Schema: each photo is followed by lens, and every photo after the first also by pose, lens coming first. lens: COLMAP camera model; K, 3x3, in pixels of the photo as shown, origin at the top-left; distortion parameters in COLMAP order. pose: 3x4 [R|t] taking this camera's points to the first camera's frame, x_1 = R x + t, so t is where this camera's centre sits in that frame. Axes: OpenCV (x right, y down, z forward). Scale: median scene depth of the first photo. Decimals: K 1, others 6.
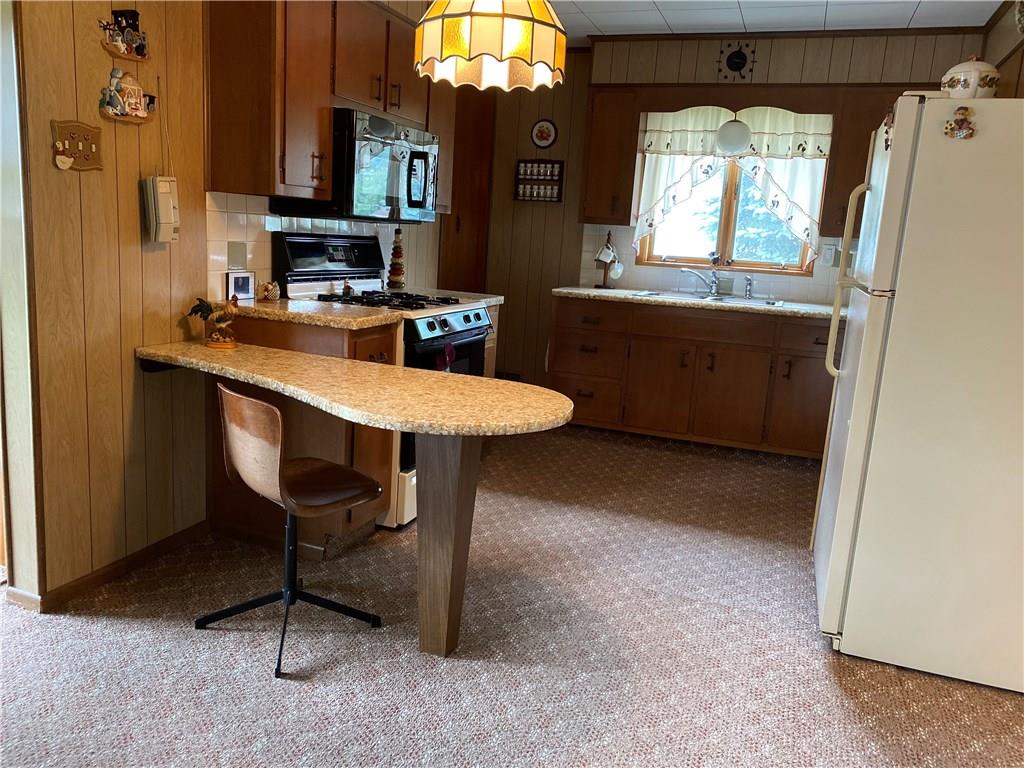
lens RADIAL K [[786.4, 0, 503.4], [0, 786.4, 374.5], [0, 0, 1]] dist [0.046380, -0.072667]
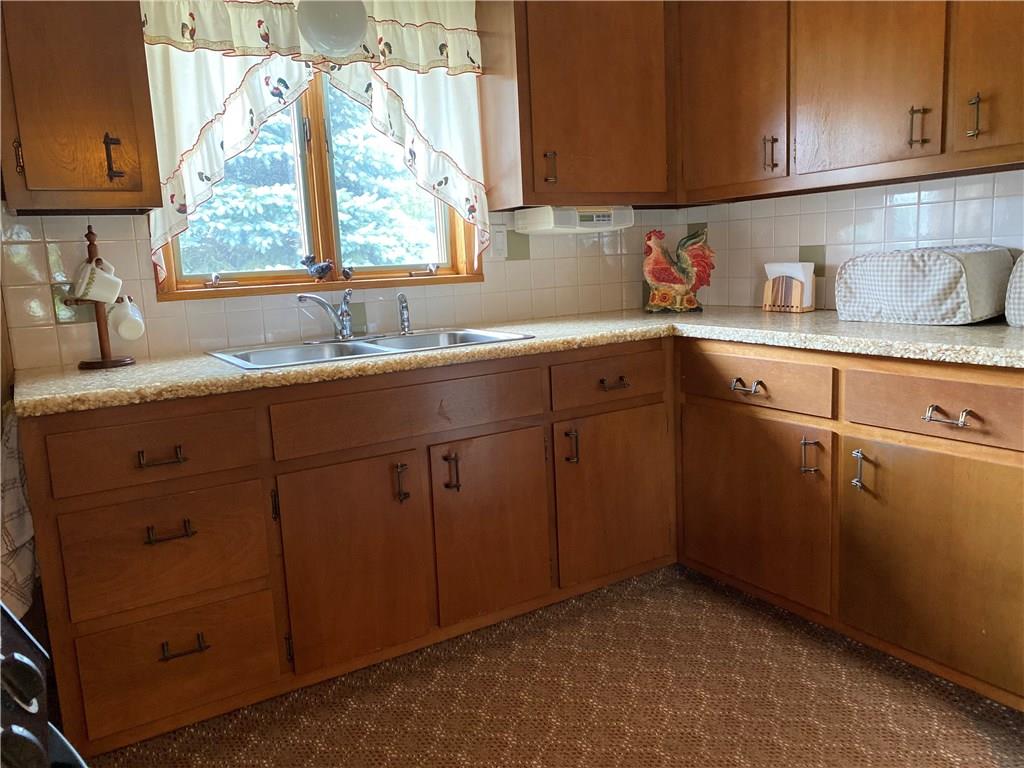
lens RADIAL K [[786.4, 0, 515.4], [0, 786.4, 383.8], [0, 0, 1]] dist [0.046380, -0.072667]
pose [[0.607702, -0.213386, 0.764961, -0.065640], [0.225794, 0.969899, 0.091177, -0.099079], [-0.761390, 0.117315, 0.637591, 0.627537]]
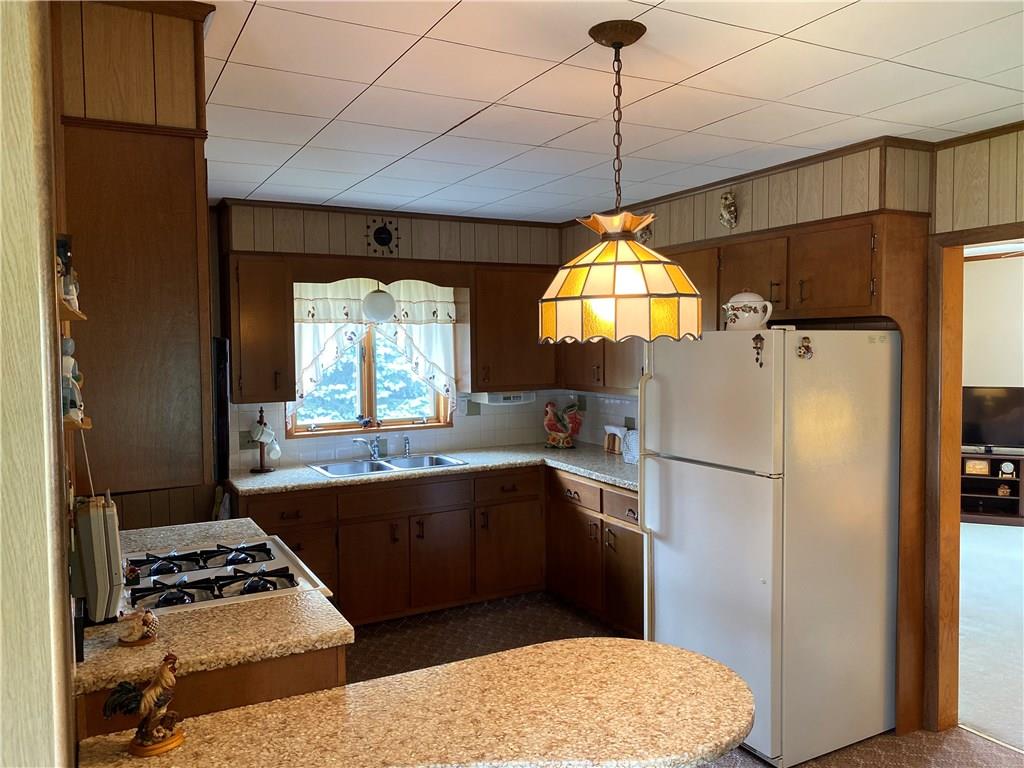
lens RADIAL K [[786.4, 0, 510.9], [0, 786.4, 377.3], [0, 0, 1]] dist [0.046380, -0.072667]
pose [[0.660261, -0.102721, 0.743978, -0.363517], [0.185747, 0.982163, -0.029239, -0.148227], [-0.727704, 0.157497, 0.667564, 0.212389]]
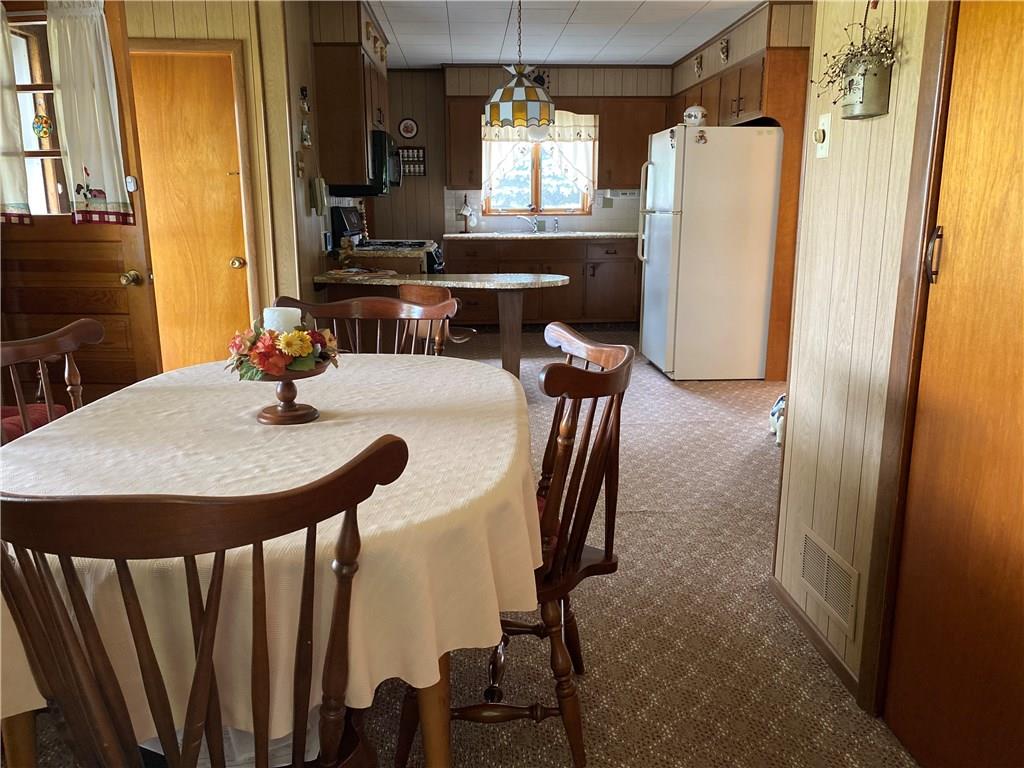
lens RADIAL K [[786.4, 0, 507.6], [0, 786.4, 388.2], [0, 0, 1]] dist [0.046380, -0.072667]
pose [[0.915487, -0.154554, 0.371479, -0.434228], [0.130681, 0.987442, 0.088771, 0.062934], [-0.380534, -0.032723, 0.924188, -0.454514]]
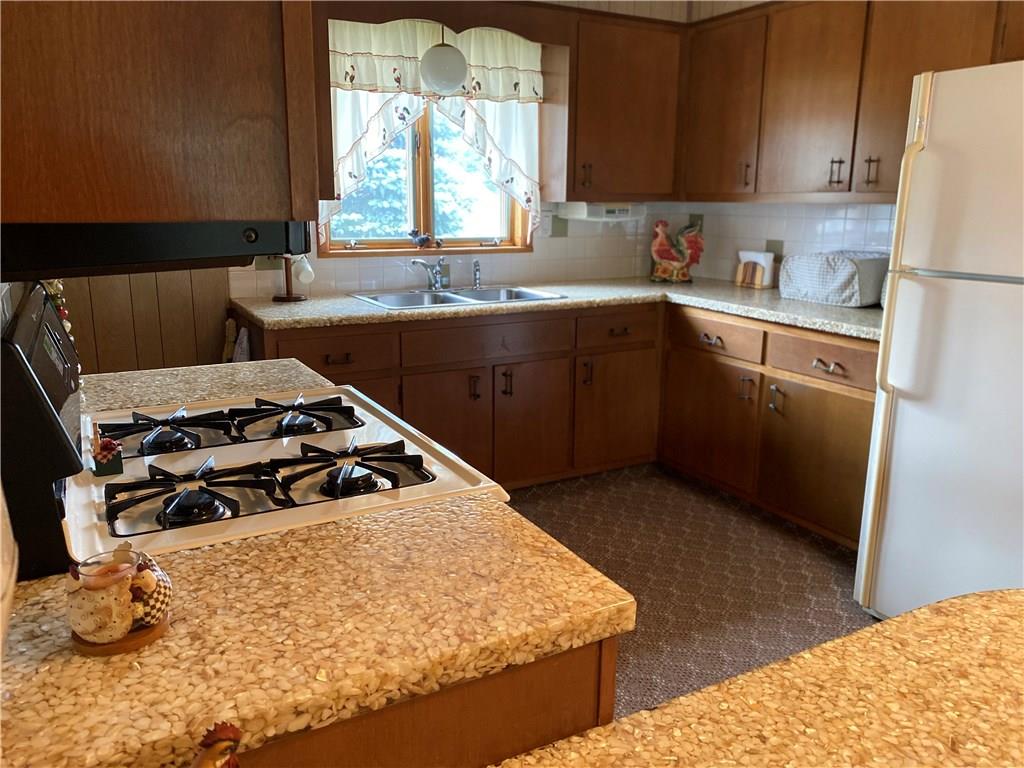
lens RADIAL K [[786.4, 0, 508.3], [0, 786.4, 378.3], [0, 0, 1]] dist [0.046380, -0.072667]
pose [[0.652037, -0.223253, 0.724573, -0.252045], [0.169211, 0.974410, 0.147961, -0.123439], [-0.739064, 0.026129, 0.673129, 0.484467]]
